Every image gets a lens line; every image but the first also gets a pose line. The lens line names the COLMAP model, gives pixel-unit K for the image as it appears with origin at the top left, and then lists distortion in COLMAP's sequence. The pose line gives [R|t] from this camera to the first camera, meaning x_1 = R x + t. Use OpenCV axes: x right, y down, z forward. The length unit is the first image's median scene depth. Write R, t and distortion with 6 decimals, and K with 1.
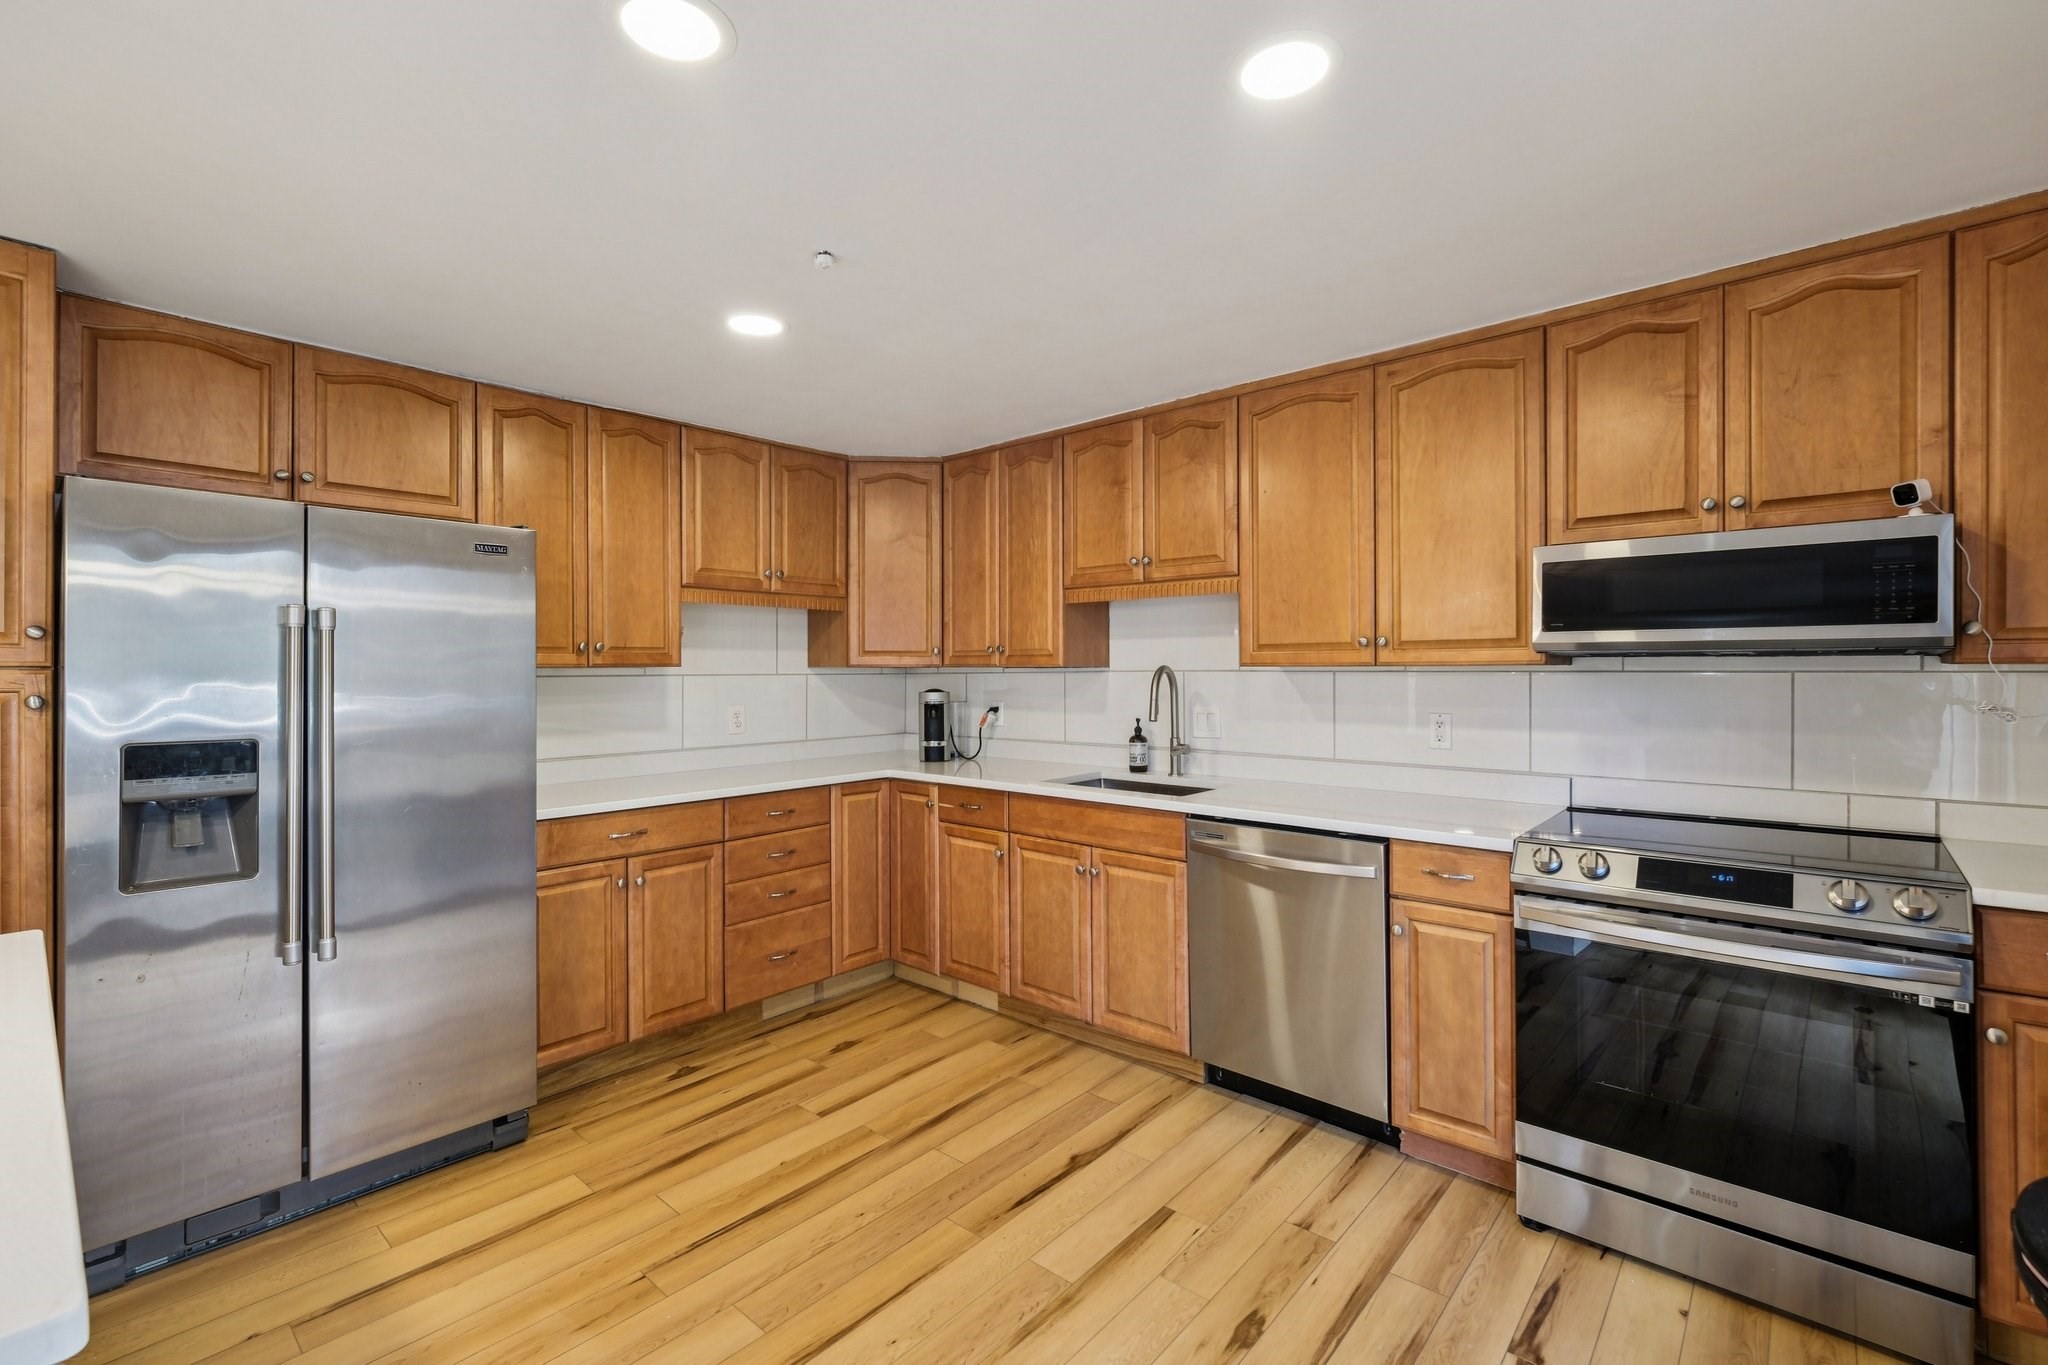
lens RADIAL K [[893.7, 0, 1027.9], [0, 893.7, 675.4], [0, 0, 1]] dist [0.000835, -0.000364]
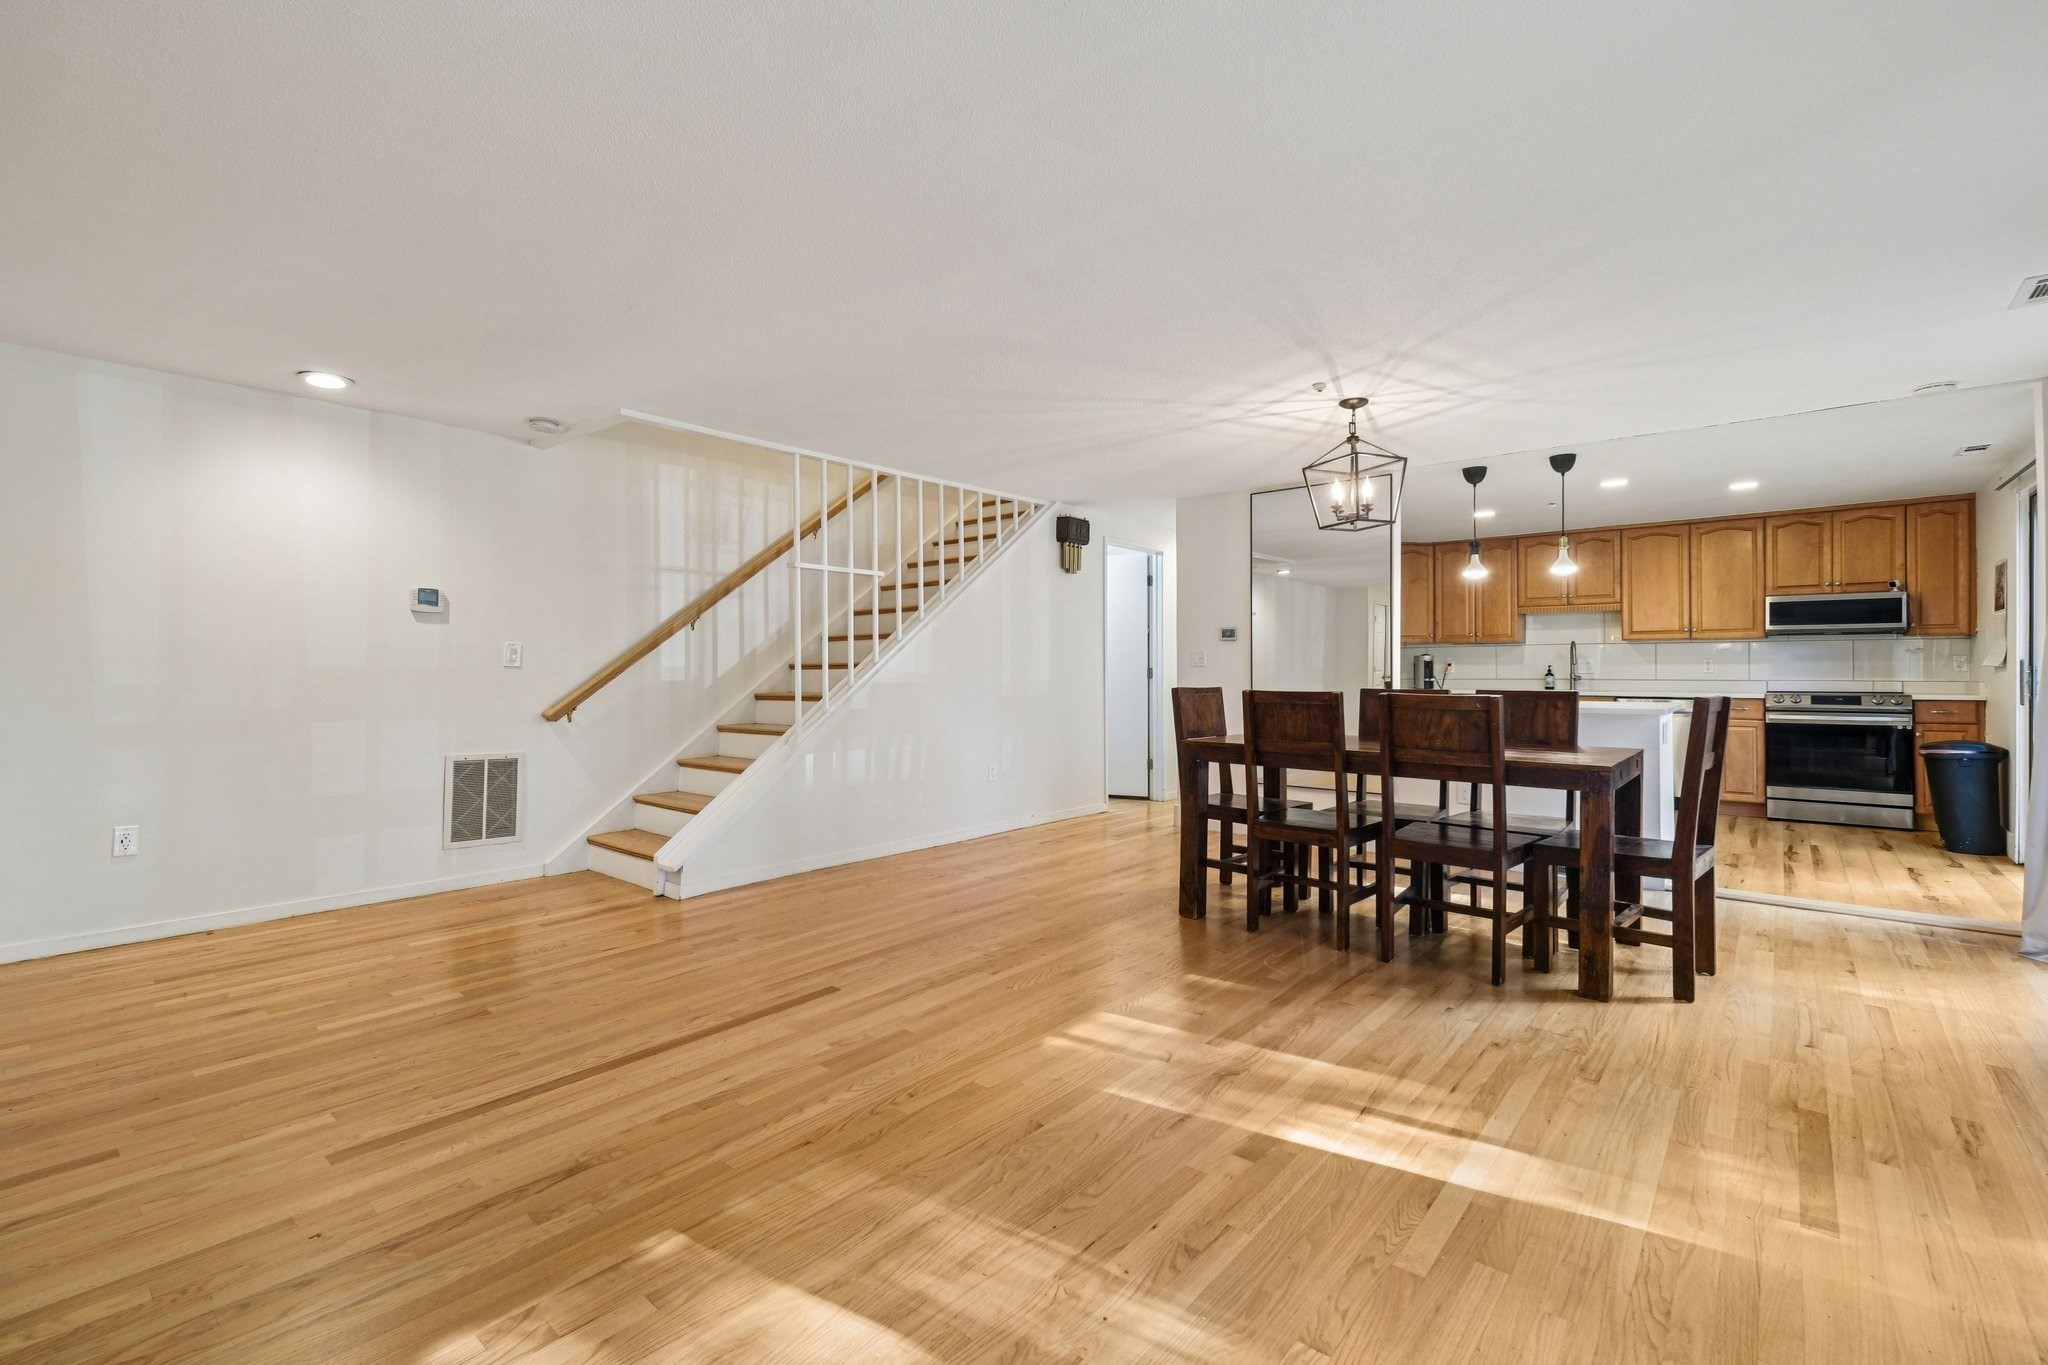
lens RADIAL K [[893.7, 0, 1026.6], [0, 893.7, 670.4], [0, 0, 1]] dist [0.000835, -0.000364]
pose [[0.999860, 0.004131, 0.016188, -2.112605], [-0.004014, 0.999966, -0.007260, 0.142770], [-0.016217, 0.007194, 0.999843, -2.093605]]
